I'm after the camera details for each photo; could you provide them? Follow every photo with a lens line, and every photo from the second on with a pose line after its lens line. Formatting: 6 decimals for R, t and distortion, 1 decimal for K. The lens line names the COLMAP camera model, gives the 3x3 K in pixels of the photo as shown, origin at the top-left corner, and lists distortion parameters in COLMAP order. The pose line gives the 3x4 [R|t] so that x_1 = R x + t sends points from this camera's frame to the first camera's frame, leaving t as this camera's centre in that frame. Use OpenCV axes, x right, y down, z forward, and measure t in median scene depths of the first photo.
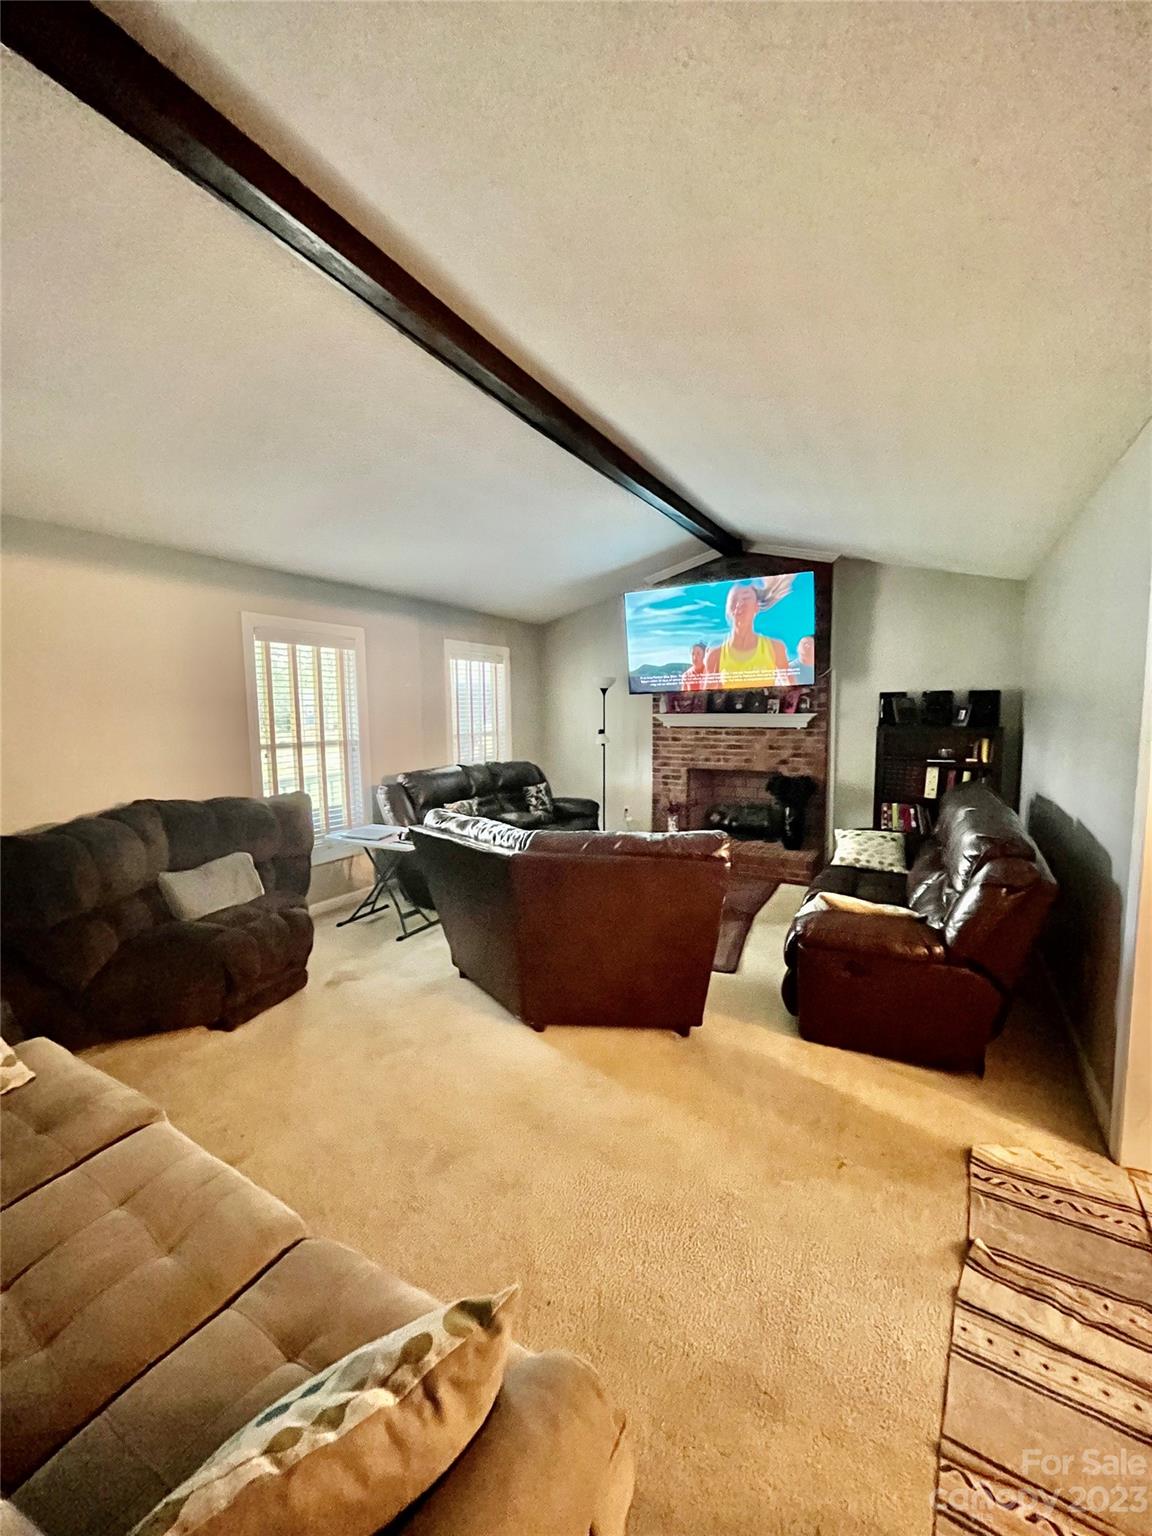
lens RADIAL K [[621.7, 0, 572.8], [0, 621.7, 770.5], [0, 0, 1]] dist [-0.003628, 0.000993]
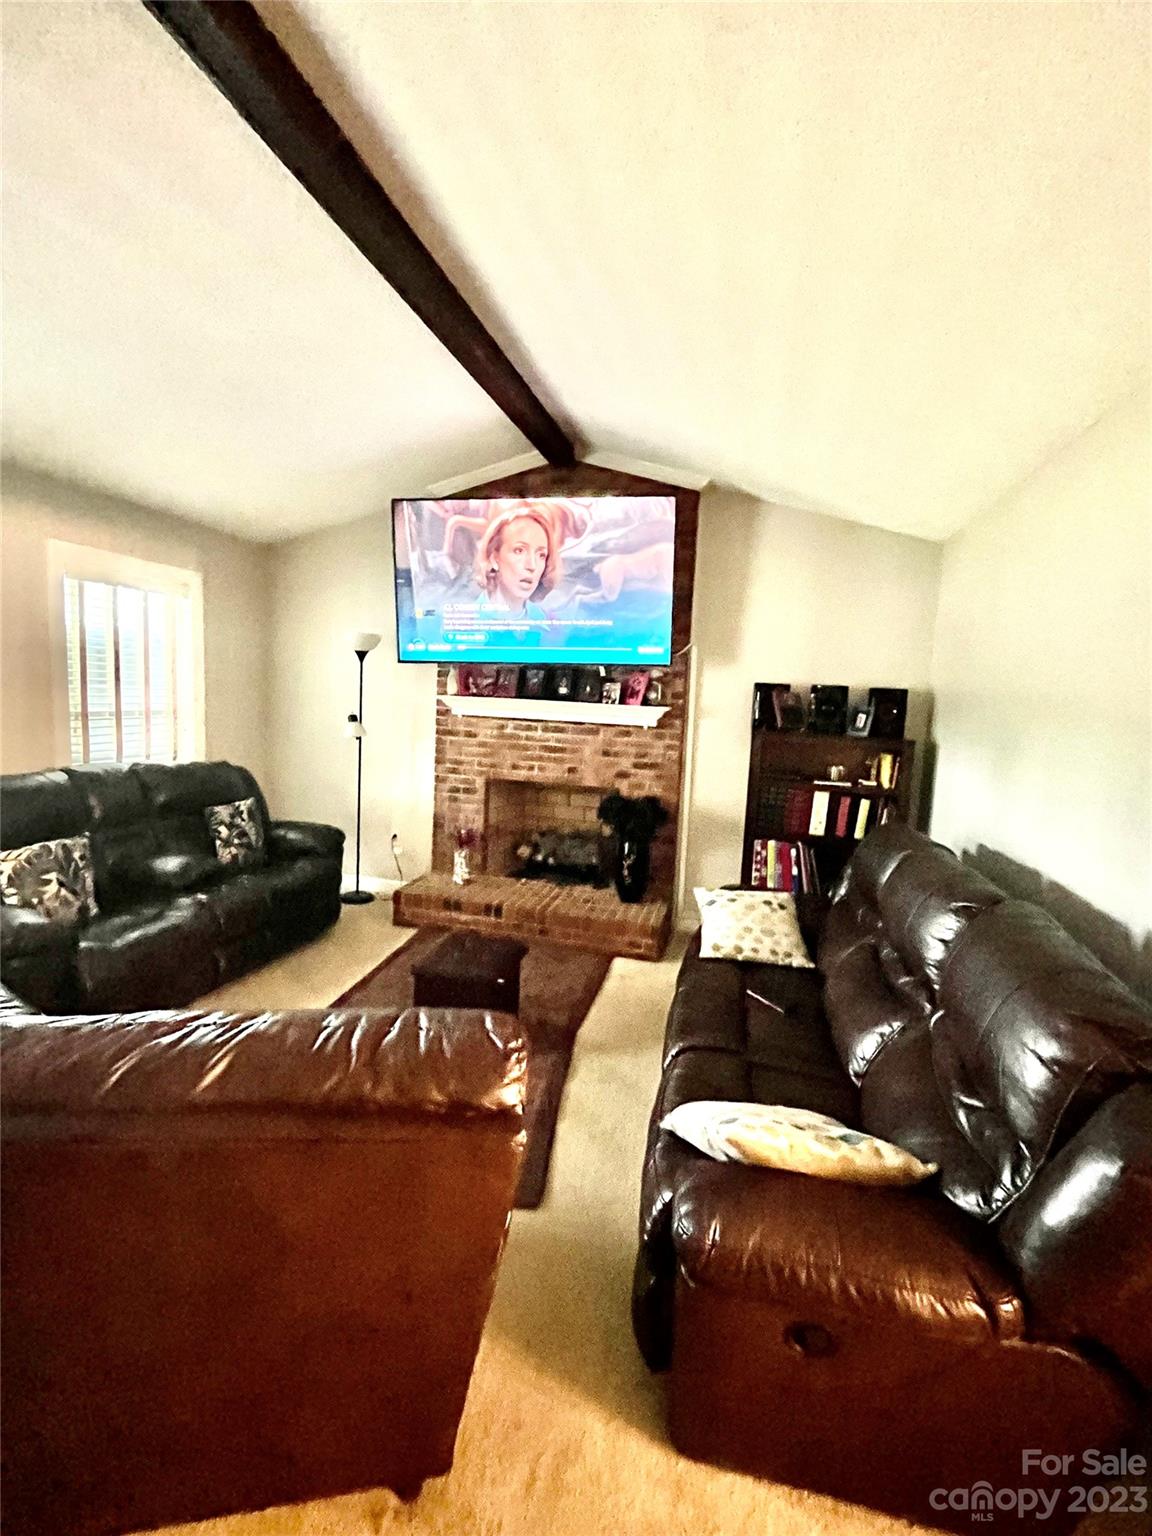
lens RADIAL K [[671.4, 0, 575.5], [0, 671.4, 765.9], [0, 0, 1]] dist [-0.005862, -0.000103]
pose [[0.959890, 0.025292, 0.279233, 0.080215], [-0.030214, 0.999454, 0.013336, -0.032325], [-0.278743, -0.021238, 0.960131, 0.298233]]
